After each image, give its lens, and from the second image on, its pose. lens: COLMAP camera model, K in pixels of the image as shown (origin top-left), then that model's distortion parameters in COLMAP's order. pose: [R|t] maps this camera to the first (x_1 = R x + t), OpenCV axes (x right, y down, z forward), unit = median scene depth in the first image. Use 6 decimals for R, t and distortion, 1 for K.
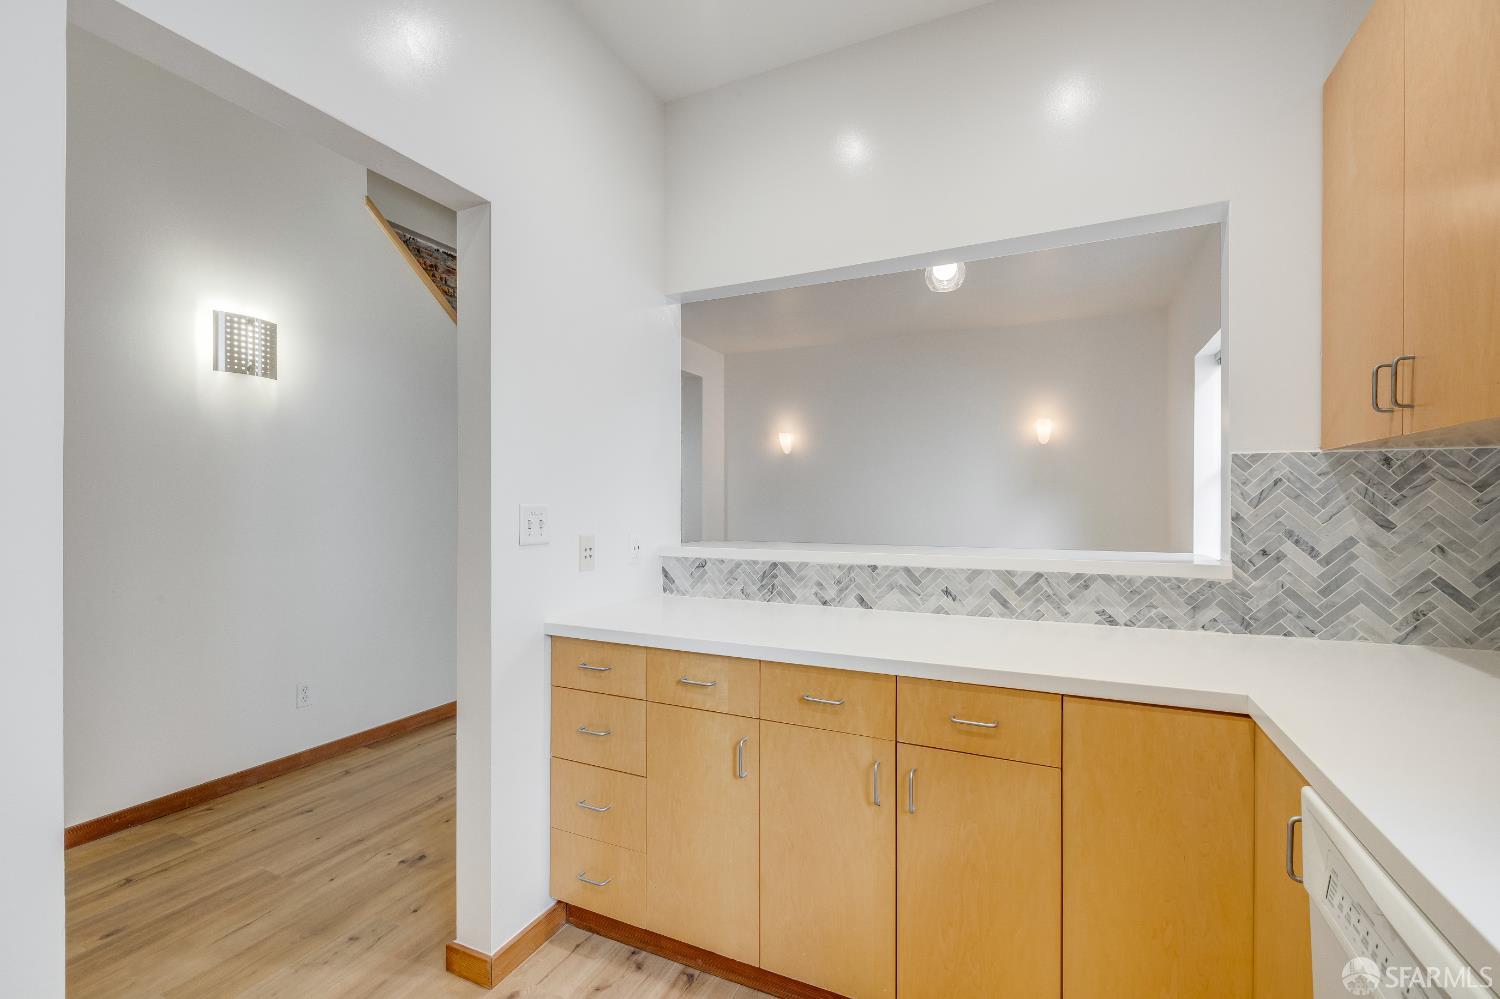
lens RADIAL K [[649.9, 0, 747.4], [0, 649.9, 496.8], [0, 0, 1]] dist [-0.001026, -0.000415]
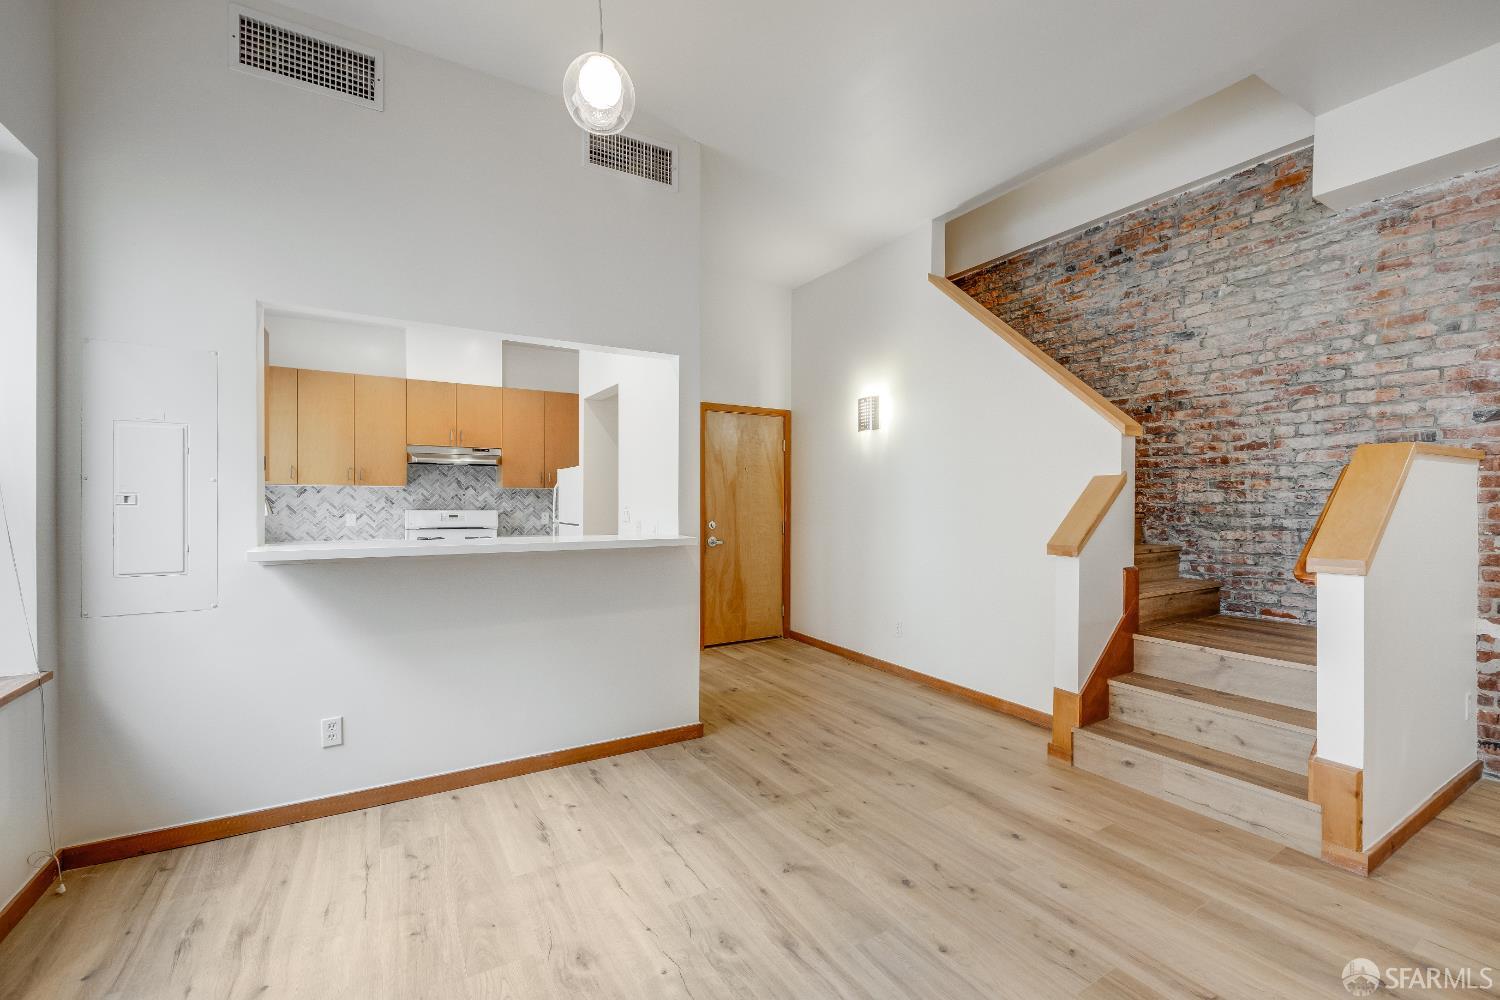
lens RADIAL K [[649.9, 0, 759.5], [0, 649.9, 500.6], [0, 0, 1]] dist [-0.001026, -0.000415]
pose [[-0.551720, 0.001961, -0.834027, 0.851553], [0.003075, 0.999995, 0.000317, 0.000135], [0.834024, -0.002390, -0.551724, 1.724948]]
